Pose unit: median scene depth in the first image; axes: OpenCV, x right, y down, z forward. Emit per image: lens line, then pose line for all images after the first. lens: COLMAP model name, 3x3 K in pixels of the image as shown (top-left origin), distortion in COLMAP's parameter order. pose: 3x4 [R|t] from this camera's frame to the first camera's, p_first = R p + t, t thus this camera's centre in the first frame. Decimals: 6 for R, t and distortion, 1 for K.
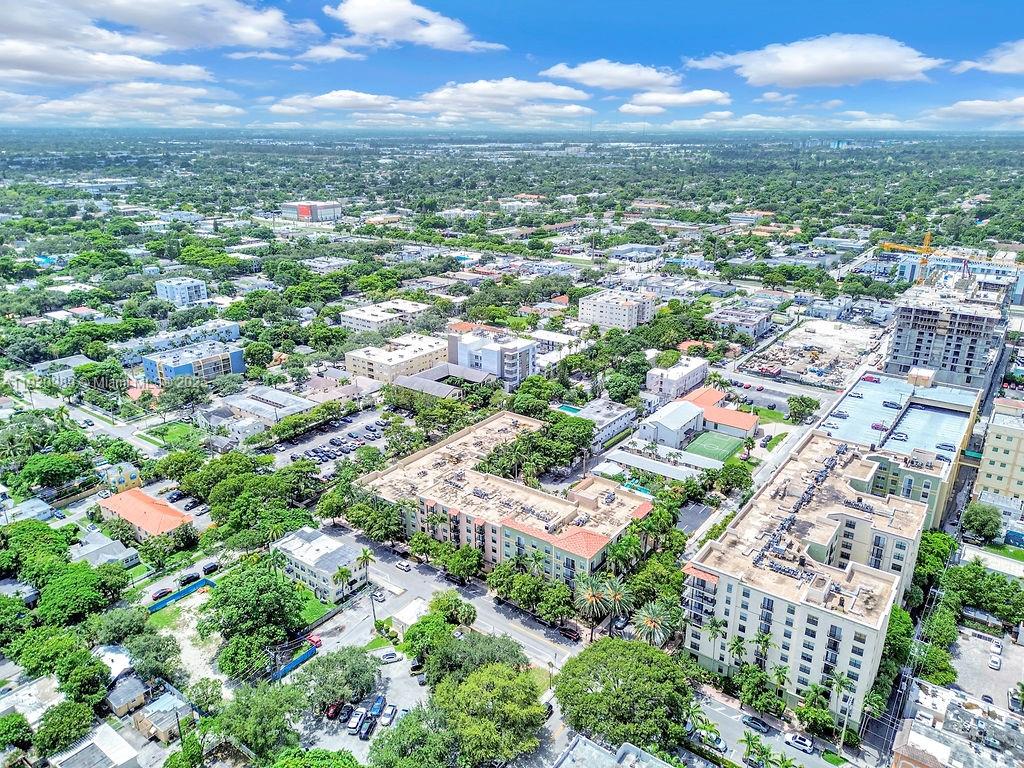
lens RADIAL K [[723.4, 0, 498.5], [0, 723.4, 381.4], [0, 0, 1]] dist [0.049793, -0.002708]
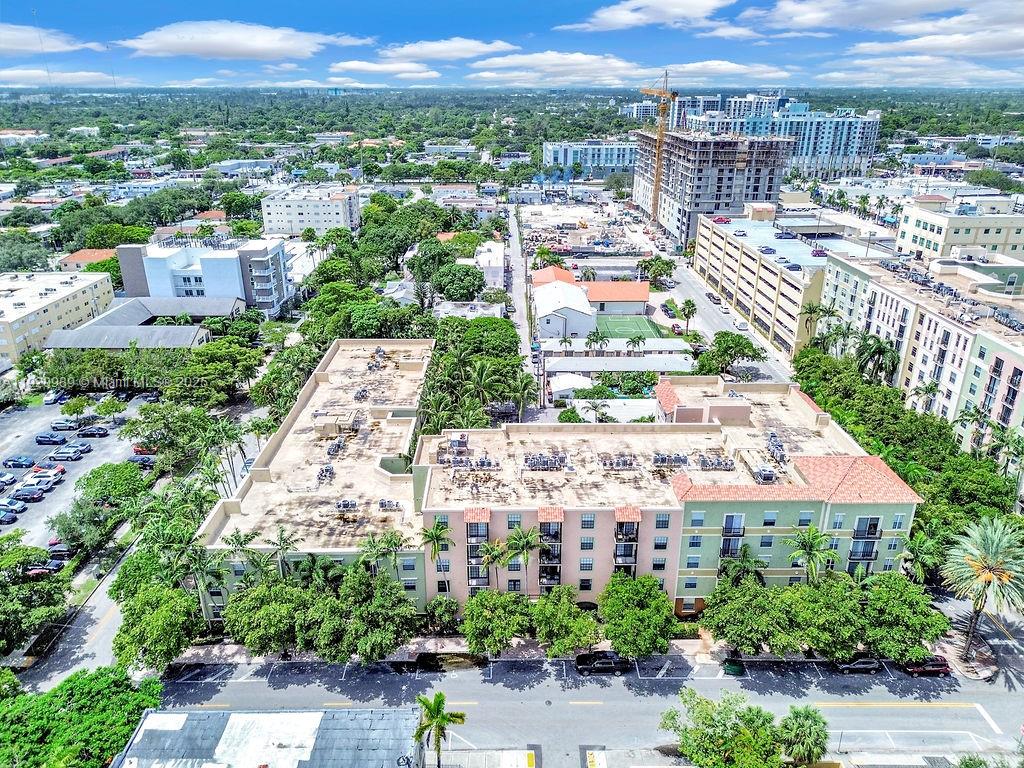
lens RADIAL K [[734.8, 0, 512.0], [0, 734.8, 384.0], [0, 0, 1]] dist [0.079735, -0.077607]
pose [[0.792026, -0.228091, 0.566277, -0.201255], [0.200547, 0.973313, 0.111545, 0.035791], [-0.576608, 0.025218, 0.816632, 0.439061]]
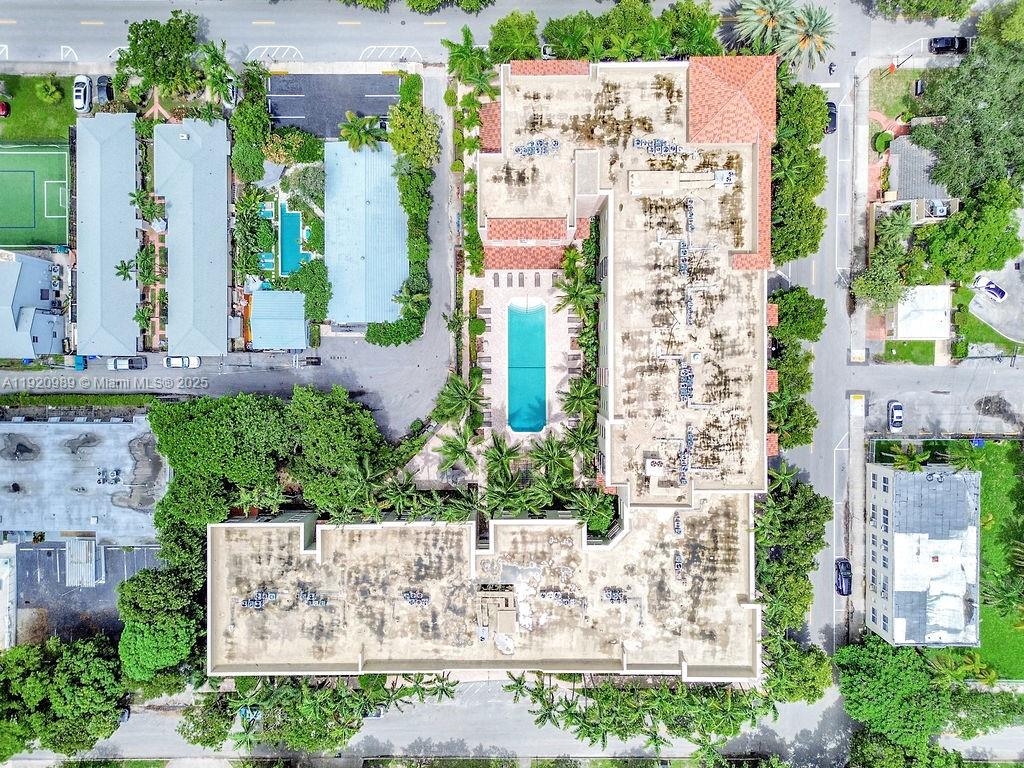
lens RADIAL K [[734.8, 0, 512.0], [0, 734.8, 384.0], [0, 0, 1]] dist [0.079735, -0.077607]
pose [[-0.602902, -0.797720, -0.012325, 0.033774], [0.266938, -0.216258, 0.939136, -0.224960], [-0.751833, 0.562917, 0.343324, 0.638274]]
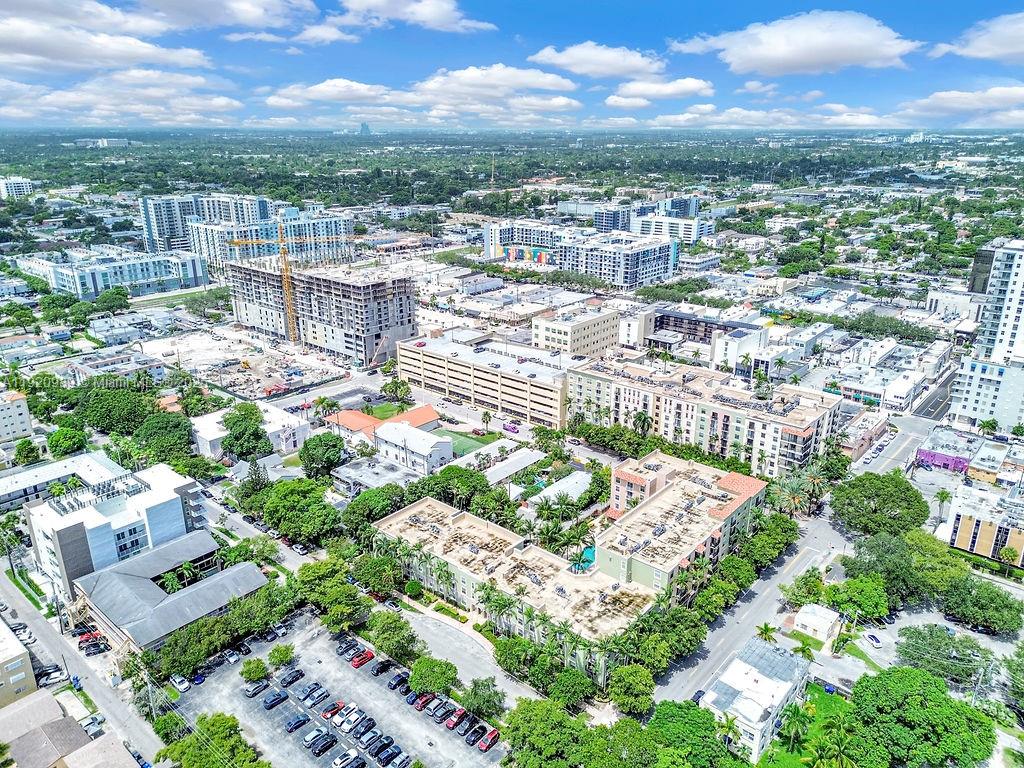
lens RADIAL K [[734.8, 0, 512.0], [0, 734.8, 384.0], [0, 0, 1]] dist [0.079735, -0.077607]
pose [[0.066361, -0.336396, 0.939379, -0.586974], [0.332466, 0.895111, 0.297057, -0.240341], [-0.940778, 0.292599, 0.171241, 0.666263]]
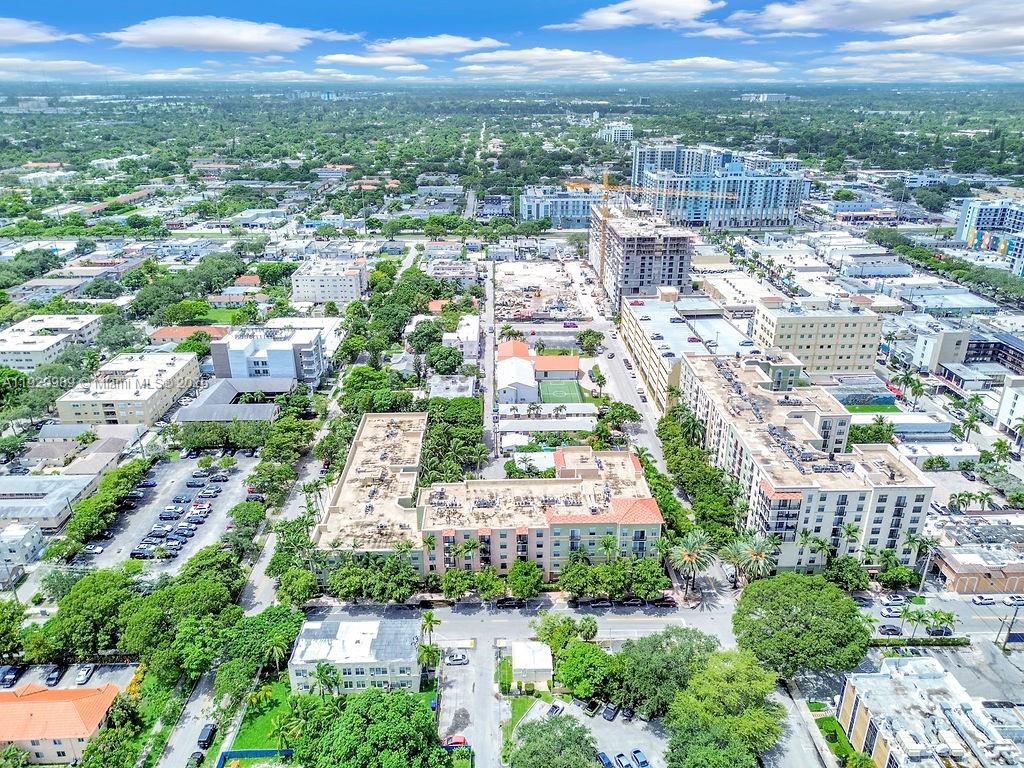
lens RADIAL K [[734.8, 0, 512.0], [0, 734.8, 384.0], [0, 0, 1]] dist [0.079735, -0.077607]
pose [[0.785464, -0.240104, 0.570435, -0.327027], [0.208799, 0.970448, 0.120968, -0.059404], [-0.582623, 0.024090, 0.812385, 0.175723]]
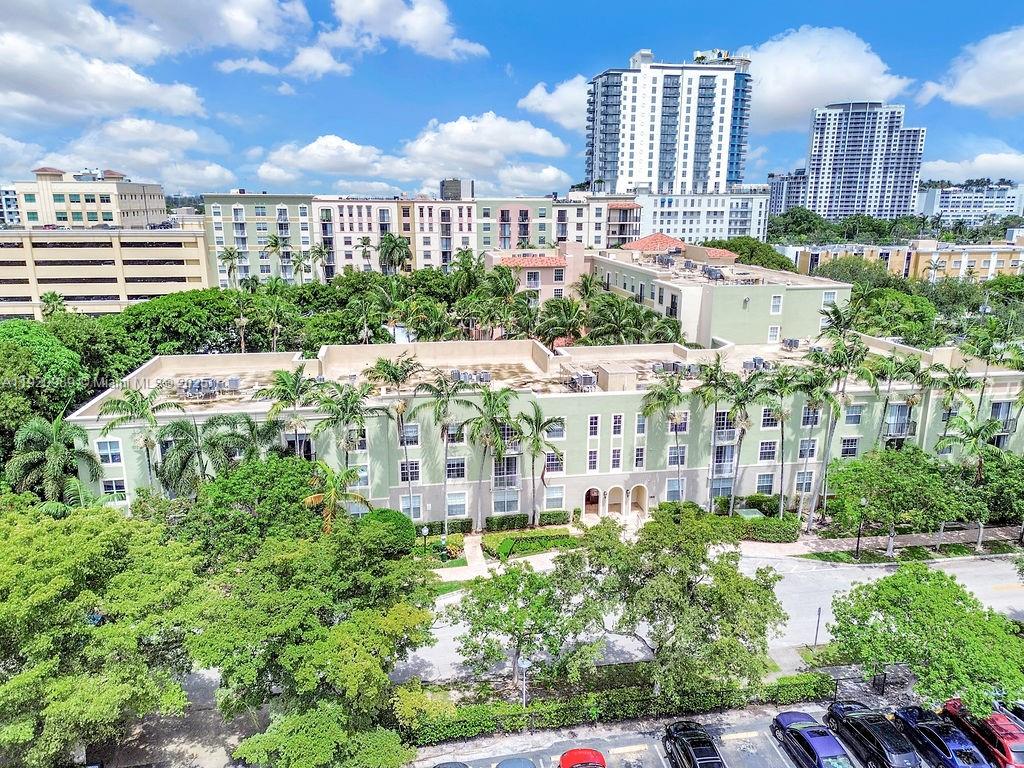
lens RADIAL K [[706.7, 0, 512.0], [0, 706.7, 384.0], [0, 0, 1]] dist [0.076976, -0.082048]
pose [[-0.734716, -0.167915, 0.657265, -0.167264], [0.218288, 0.858831, 0.463421, -0.018333], [-0.642295, 0.483956, -0.594343, 0.973917]]
